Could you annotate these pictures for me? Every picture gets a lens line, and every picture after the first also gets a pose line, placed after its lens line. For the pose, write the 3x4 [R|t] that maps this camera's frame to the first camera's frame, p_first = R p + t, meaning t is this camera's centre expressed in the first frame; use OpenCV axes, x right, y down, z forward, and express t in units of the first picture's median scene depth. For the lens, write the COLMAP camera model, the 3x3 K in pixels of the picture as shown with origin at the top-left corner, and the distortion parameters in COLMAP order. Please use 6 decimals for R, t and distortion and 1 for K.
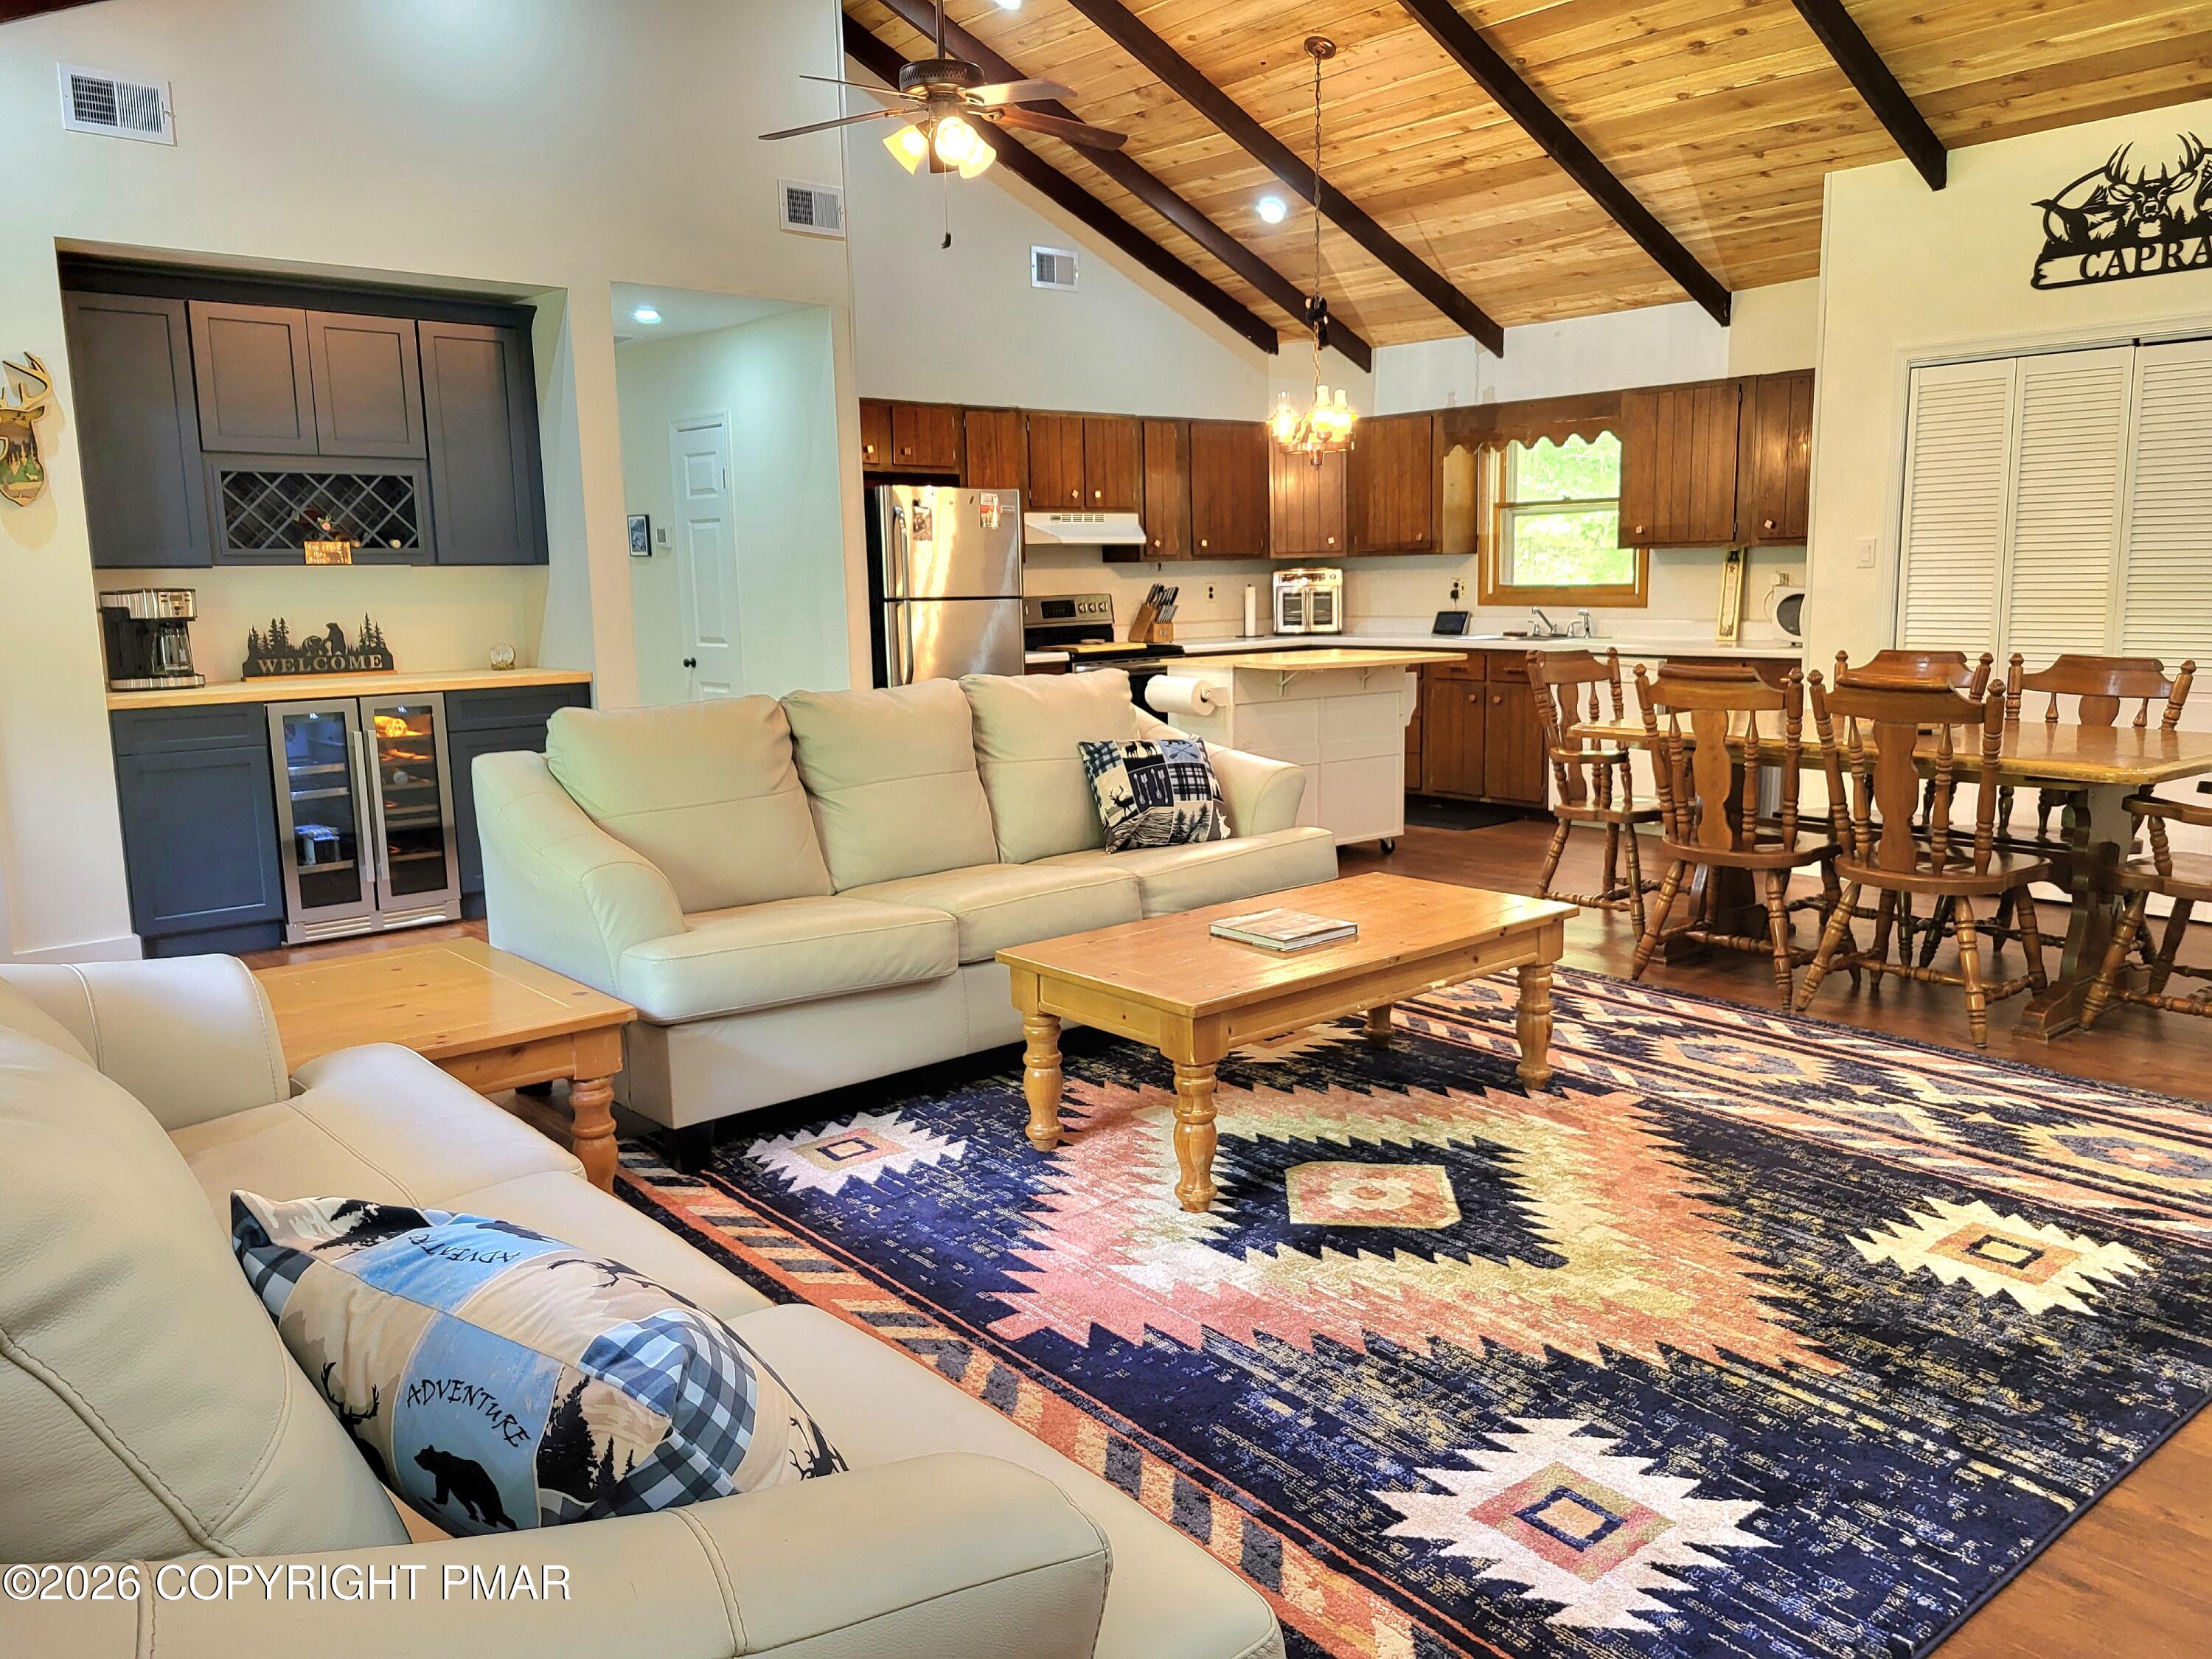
lens RADIAL K [[1663.0, 0, 1108.2], [0, 1663.0, 826.9], [0, 0, 1]] dist [0.009098, -0.006931]
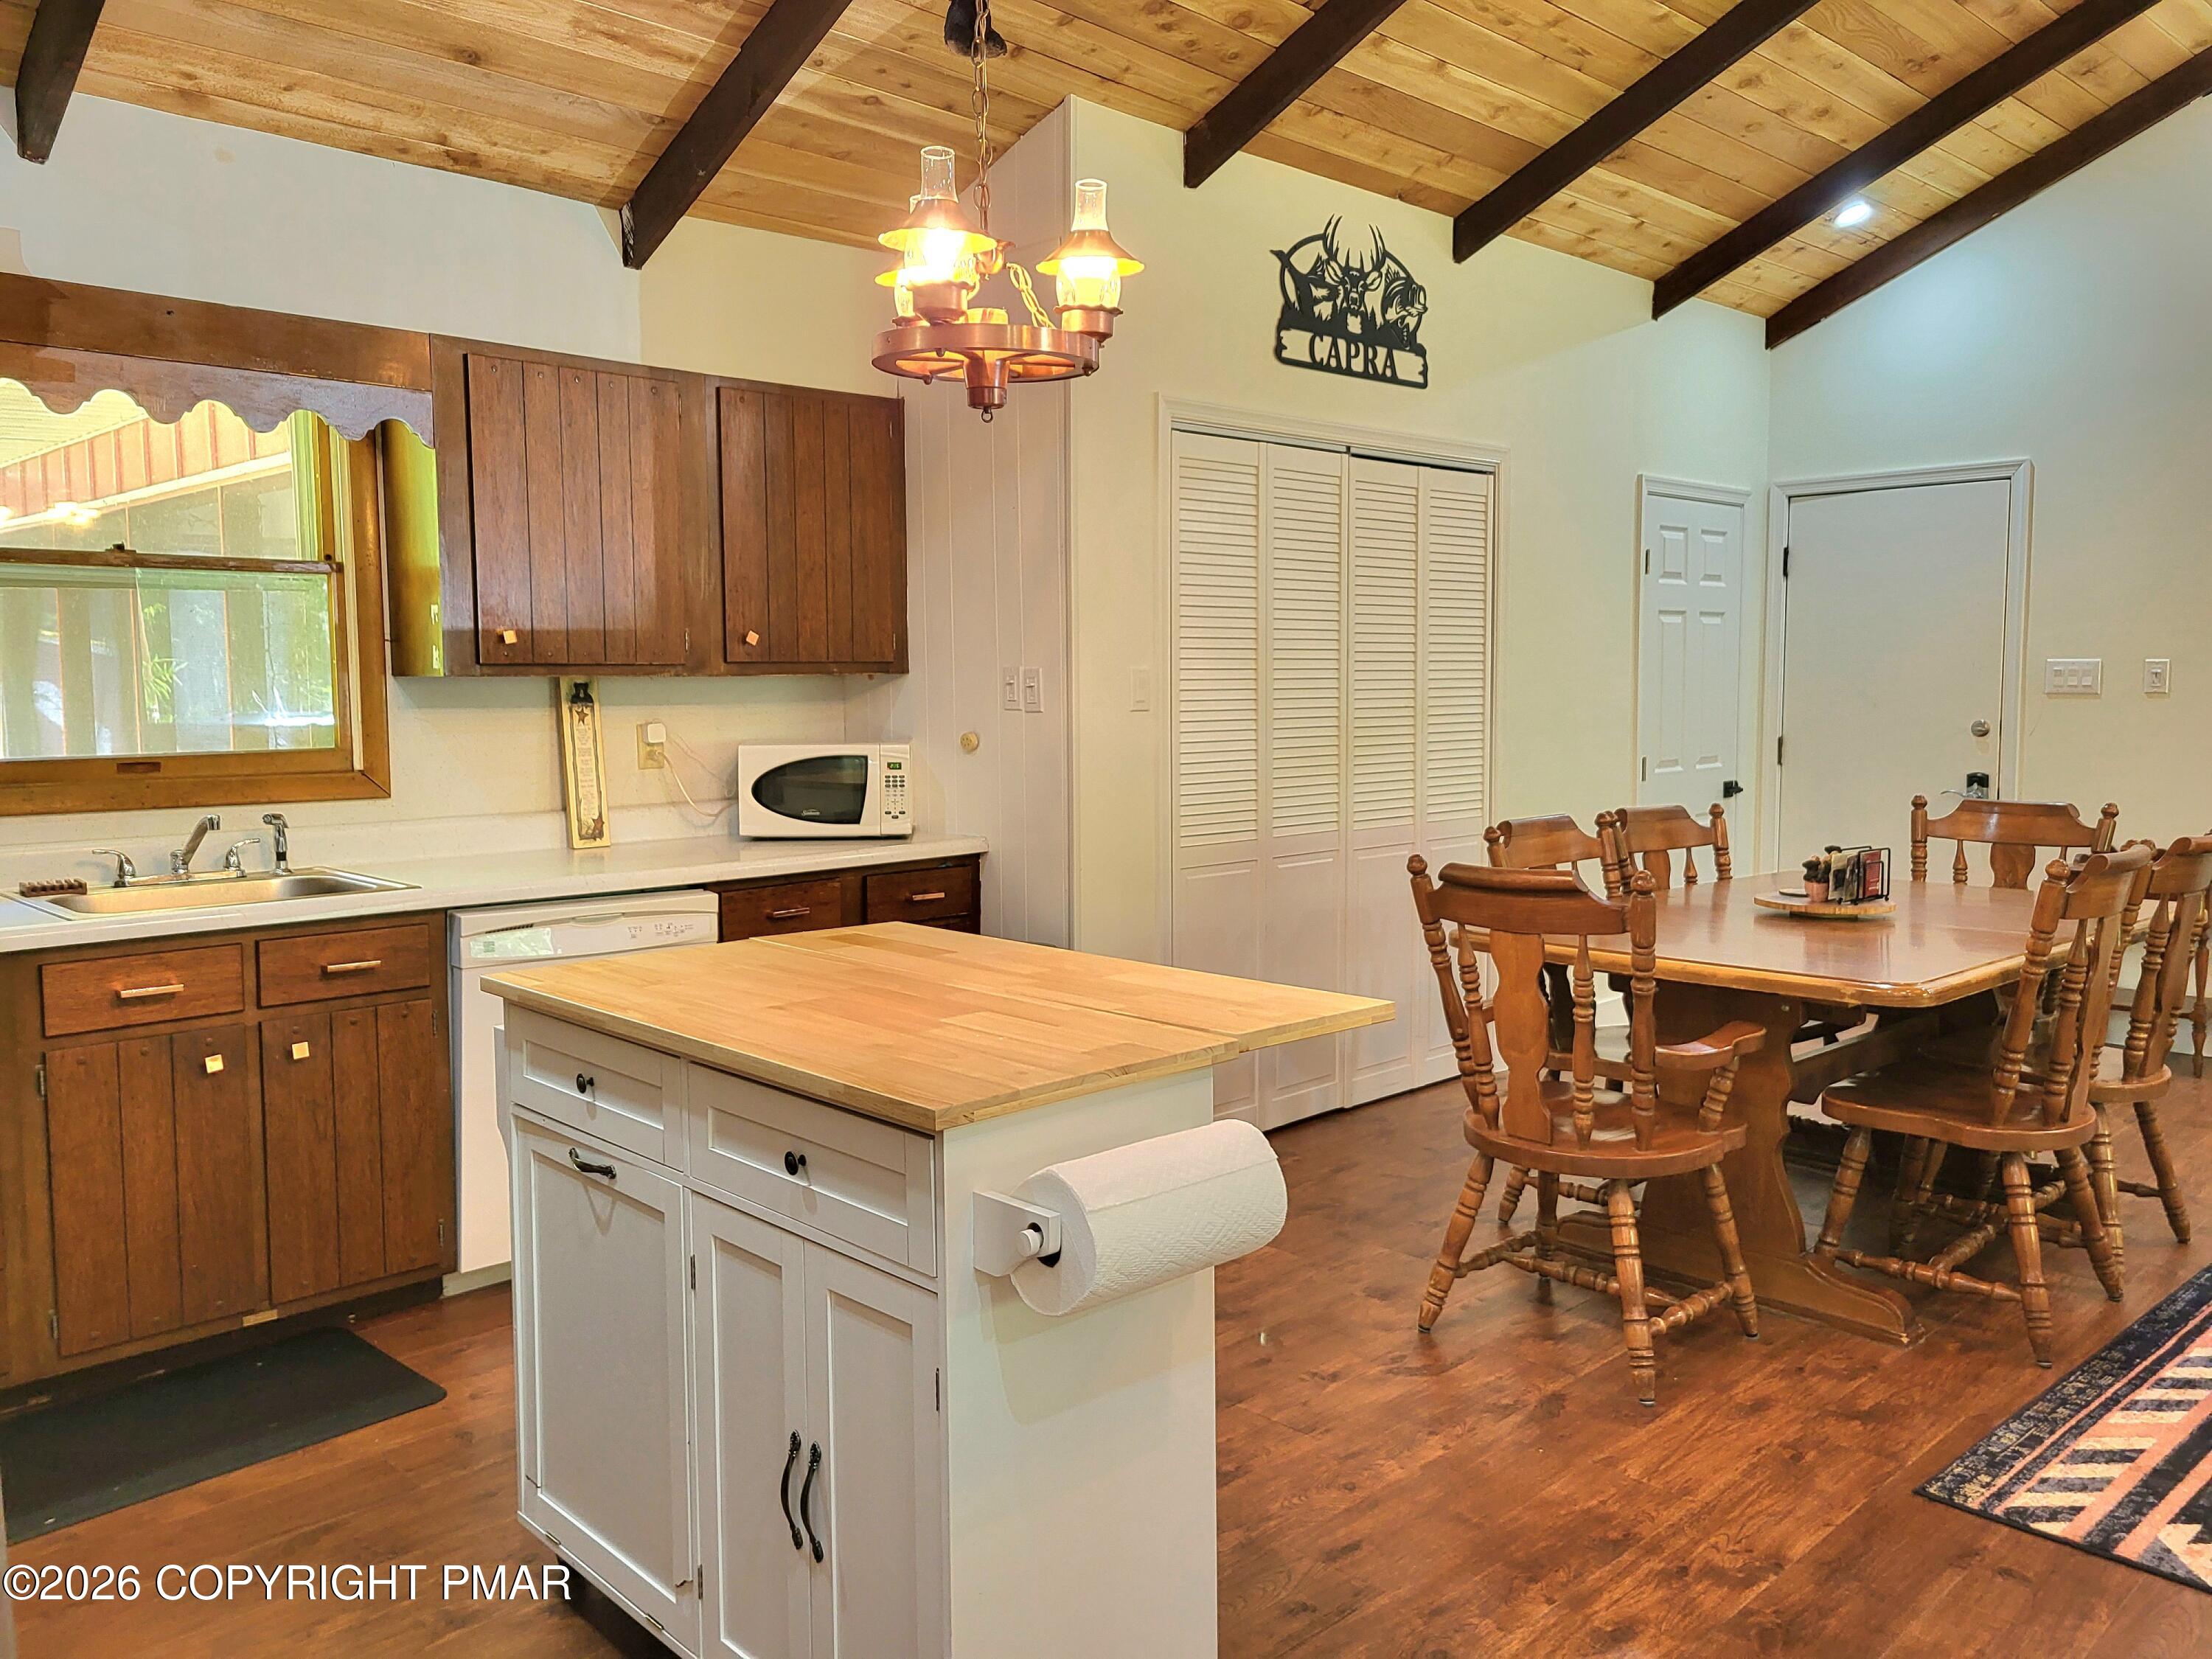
lens RADIAL K [[1663.0, 0, 1108.1], [0, 1663.0, 834.9], [0, 0, 1]] dist [0.009098, -0.006931]
pose [[-0.065938, -0.074665, 0.995026, -0.247830], [0.167100, 0.982288, 0.084782, -0.188778], [-0.983733, 0.171859, -0.052293, 1.200392]]
